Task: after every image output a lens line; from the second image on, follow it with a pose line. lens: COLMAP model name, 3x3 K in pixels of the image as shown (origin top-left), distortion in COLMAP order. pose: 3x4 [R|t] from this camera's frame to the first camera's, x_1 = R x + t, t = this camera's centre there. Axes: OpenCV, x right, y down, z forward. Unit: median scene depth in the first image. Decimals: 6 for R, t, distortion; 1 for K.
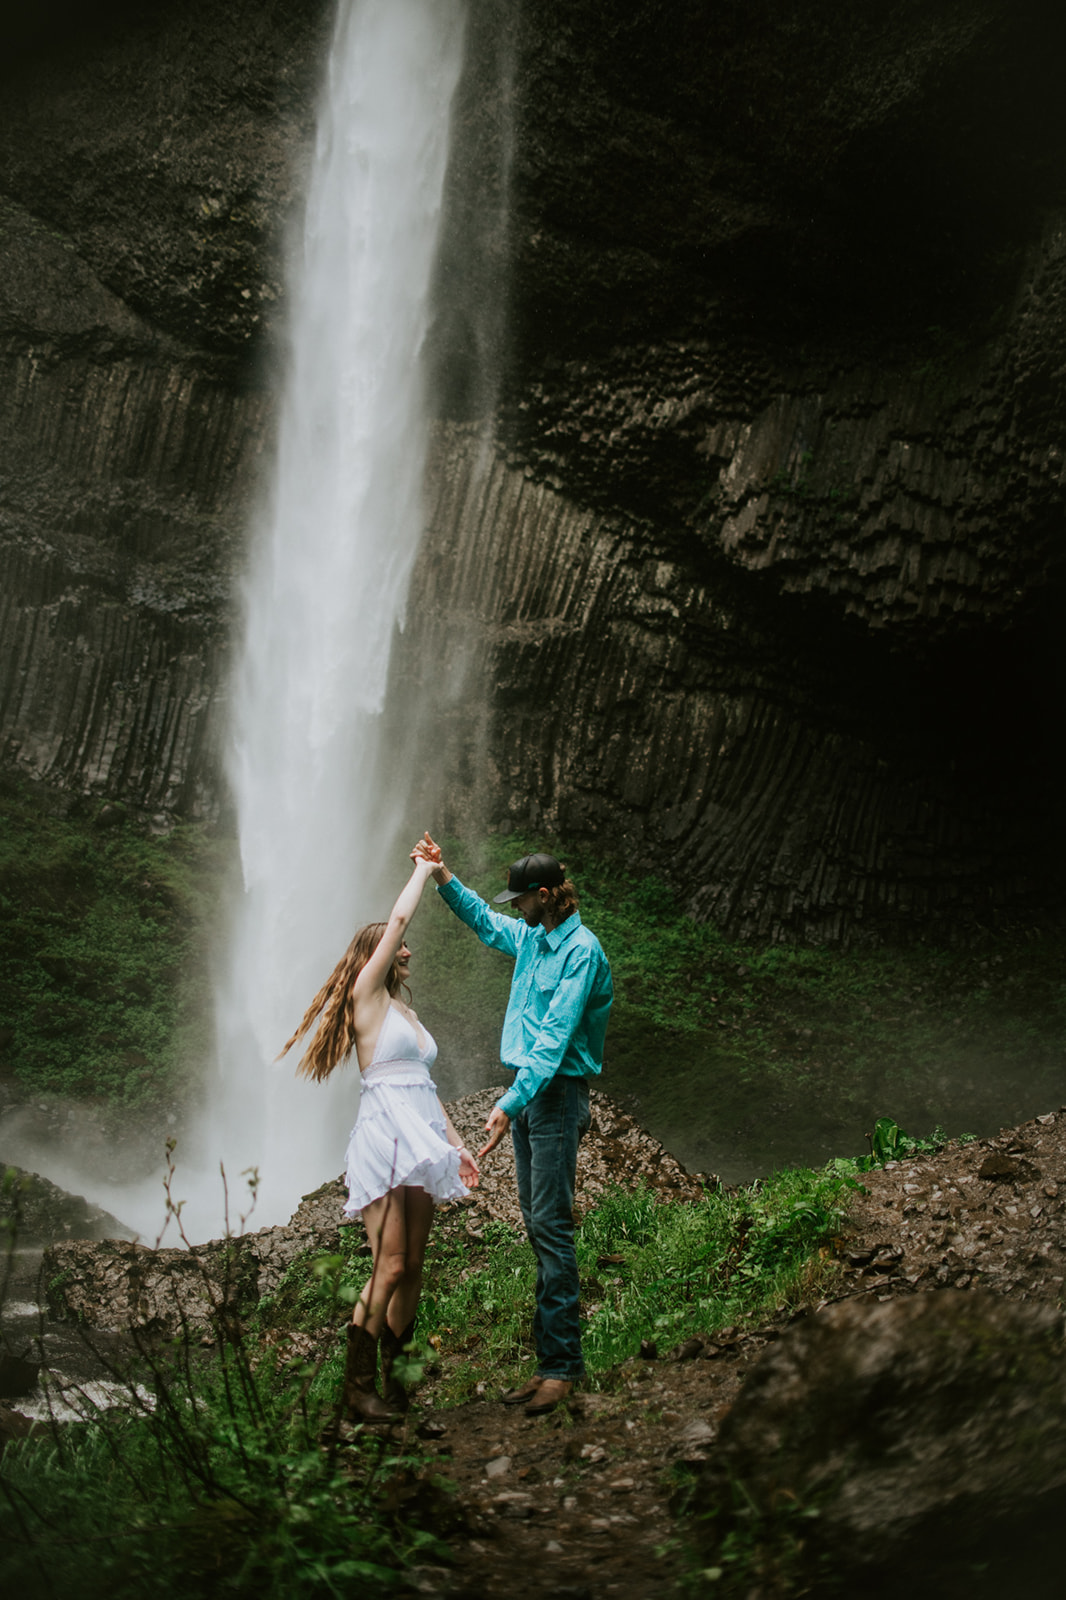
lens RADIAL K [[1629.9, 0, 532.4], [0, 1629.9, 808.0], [0, 0, 1]] dist [-0.133140, 0.000000]
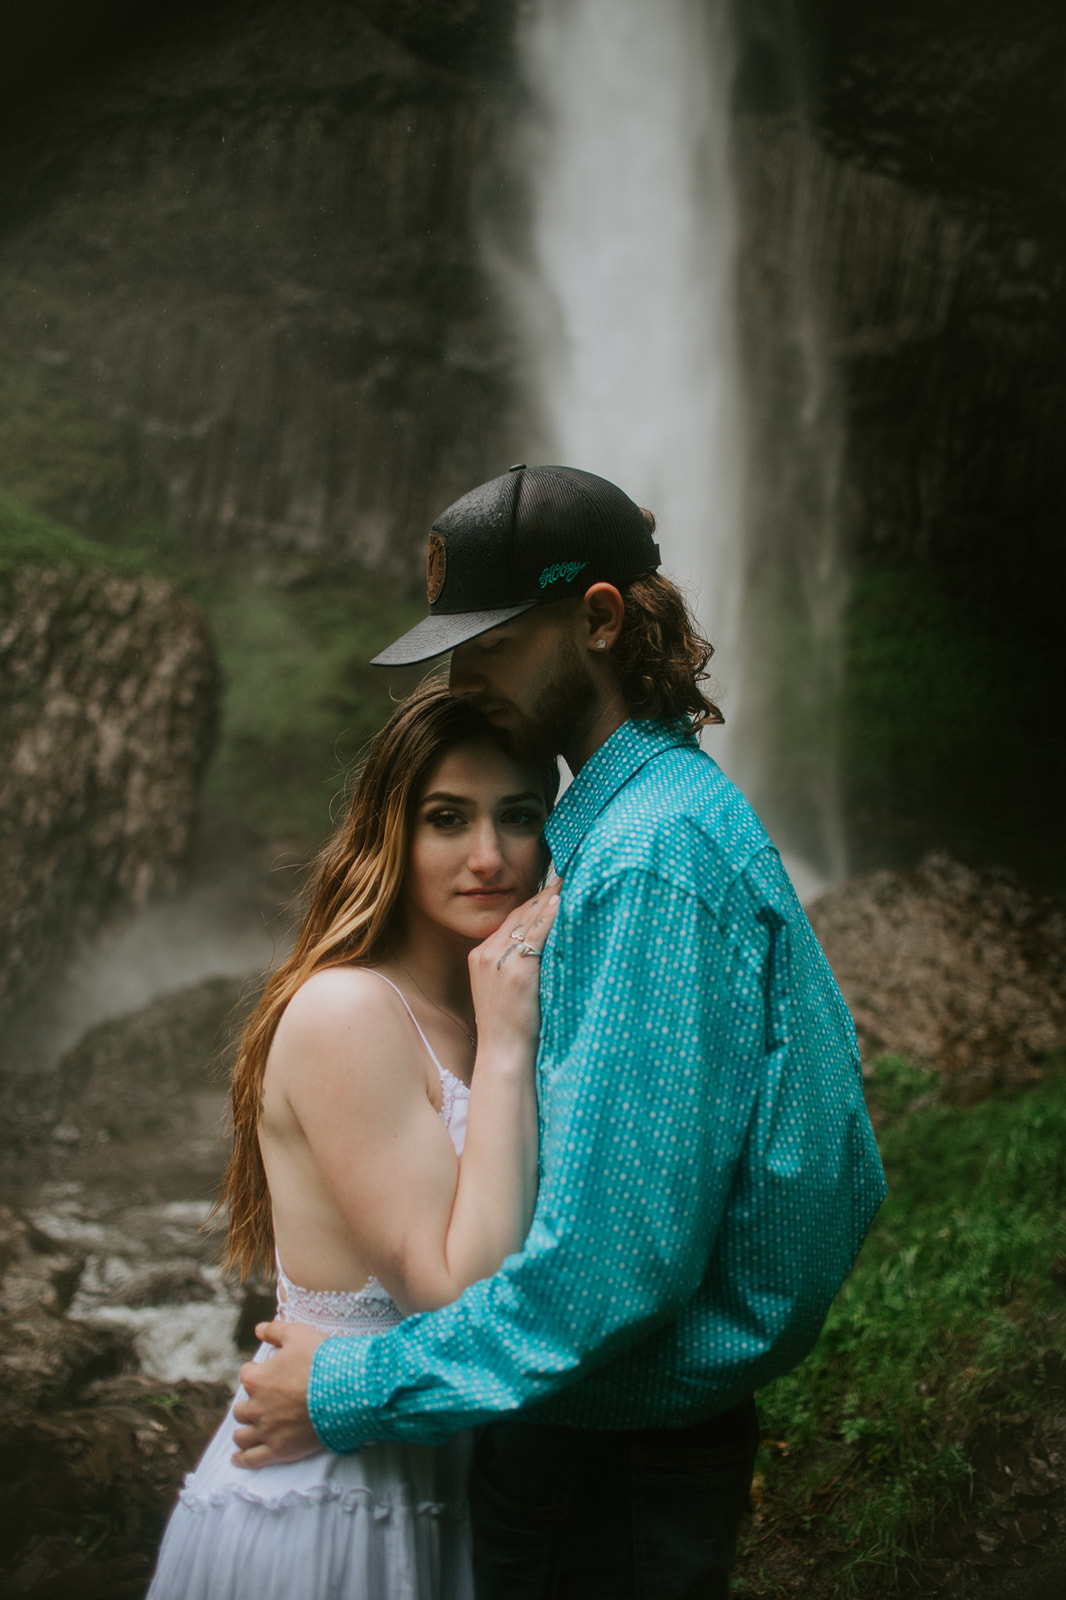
lens RADIAL K [[1629.9, 0, 510.7], [0, 1629.9, 822.2], [0, 0, 1]] dist [-0.133140, 0.000000]
pose [[0.965643, -0.074218, -0.249049, 0.001116], [0.112402, 0.983352, 0.142774, 0.004337], [0.234306, -0.165862, 0.957909, 0.068931]]
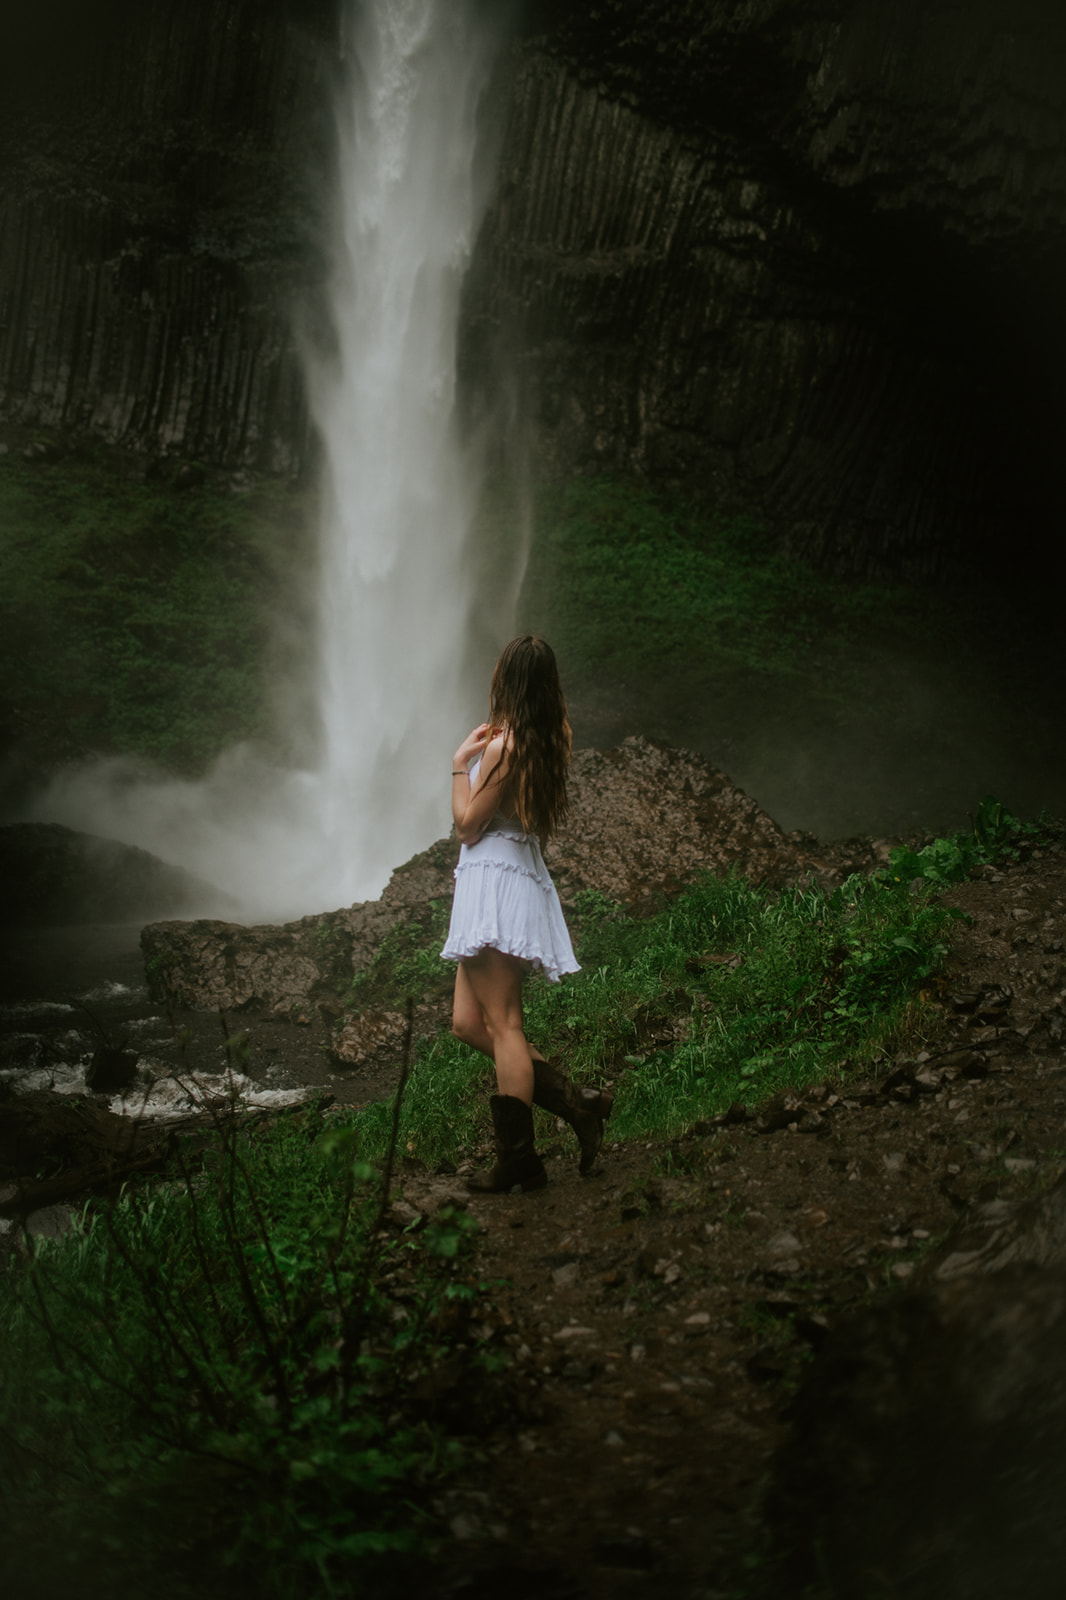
lens RADIAL K [[1629.9, 0, 523.5], [0, 1629.9, 810.5], [0, 0, 1]] dist [-0.133140, 0.000000]
pose [[0.997389, -0.027851, -0.066622, 0.001687], [0.041892, 0.974668, 0.219700, -0.003721], [0.058816, -0.221918, 0.973290, 0.011098]]
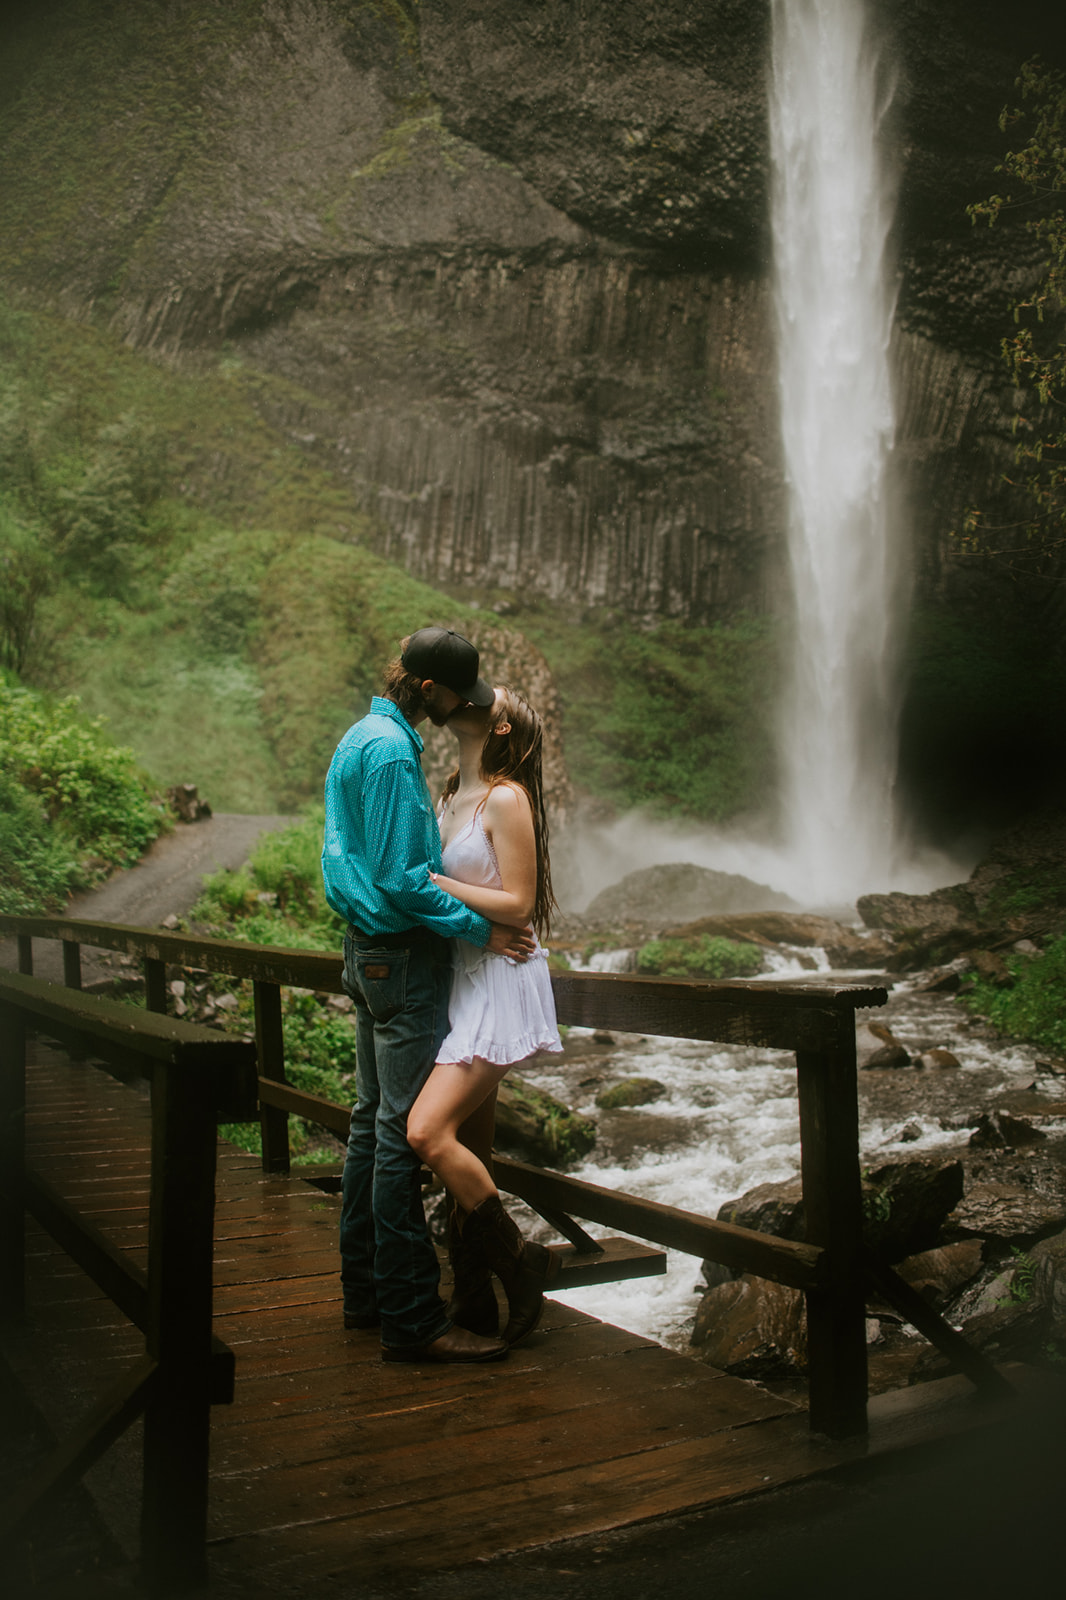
lens RADIAL K [[1629.9, 0, 528.0], [0, 1629.9, 796.3], [0, 0, 1]] dist [-0.133140, 0.000000]
pose [[0.983254, -0.071634, -0.167569, -0.113988], [0.098904, 0.982064, 0.160525, -0.075618], [0.153064, -0.174410, 0.972704, -0.352991]]
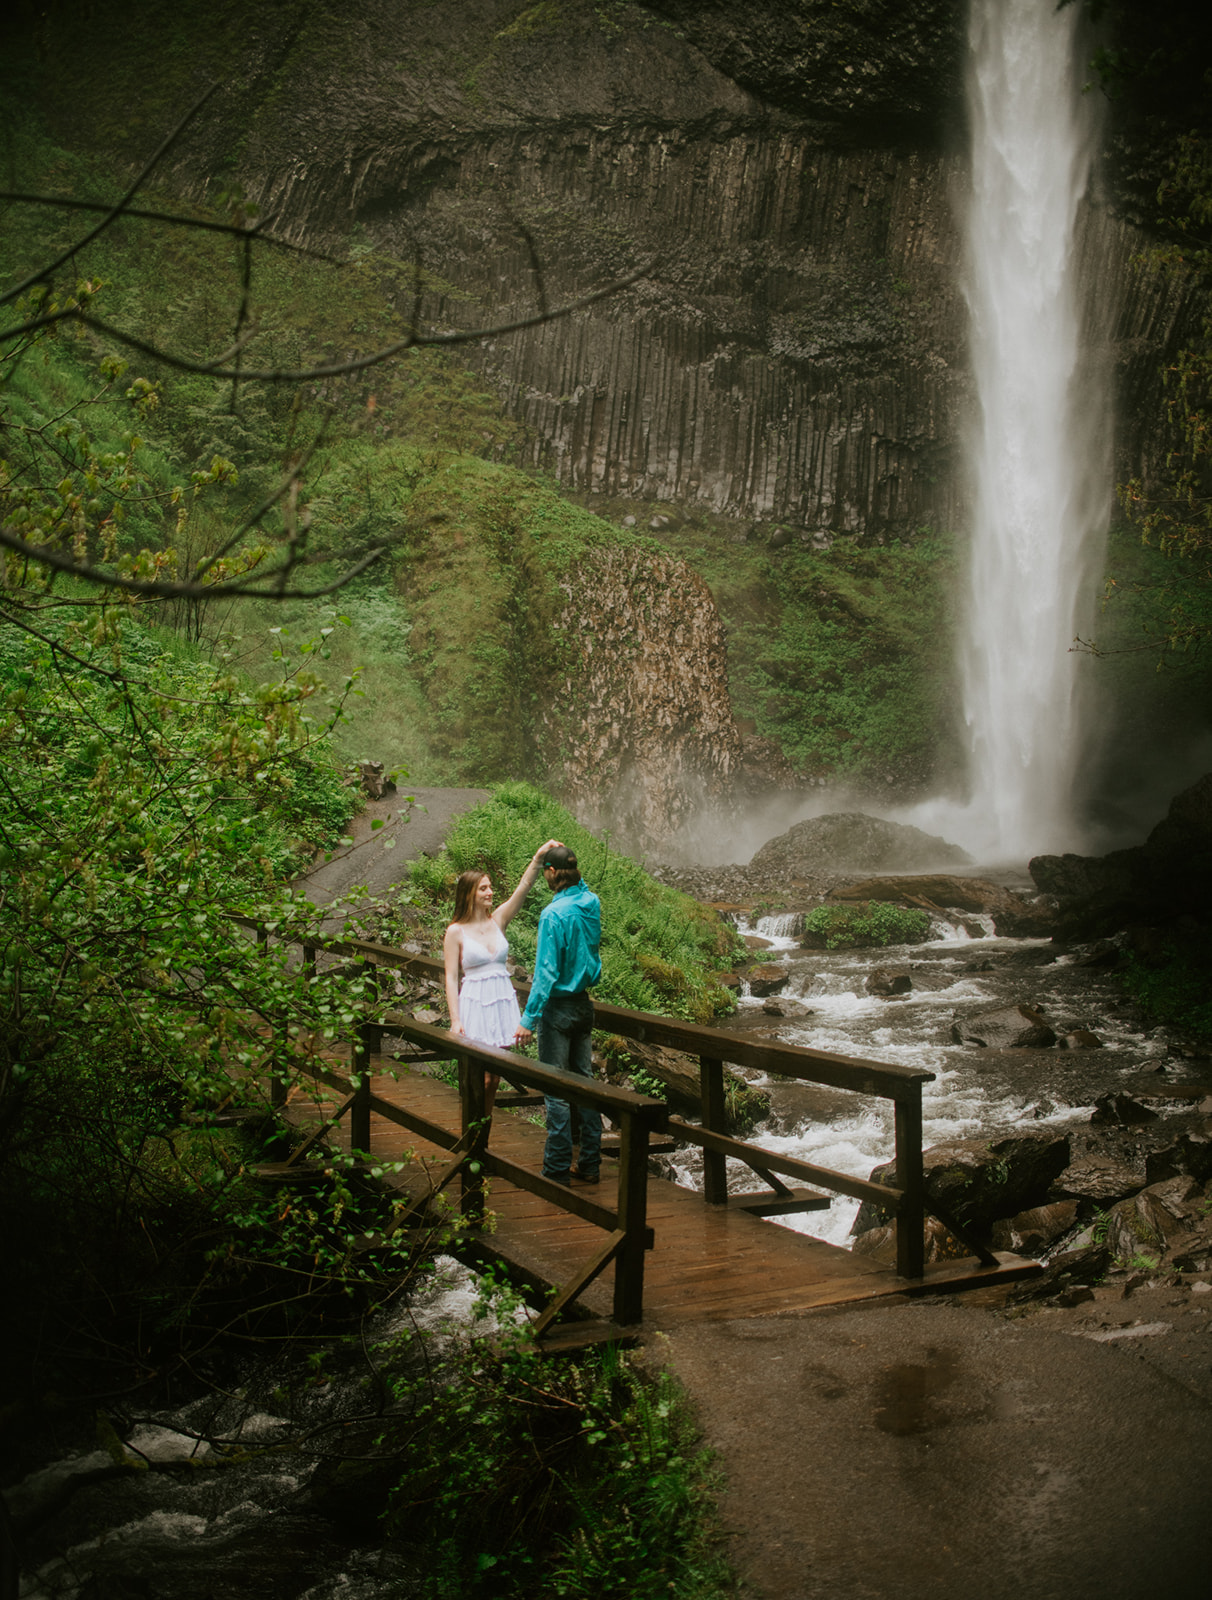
lens RADIAL K [[1849.6, 0, 597.8], [0, 1849.6, 913.1], [0, 0, 1]] dist [-0.130426, 0.000000]
pose [[0.975532, -0.041292, -0.215947, -0.106404], [0.099594, 0.958646, 0.266605, -0.108073], [0.196008, -0.281588, 0.939302, -0.425389]]
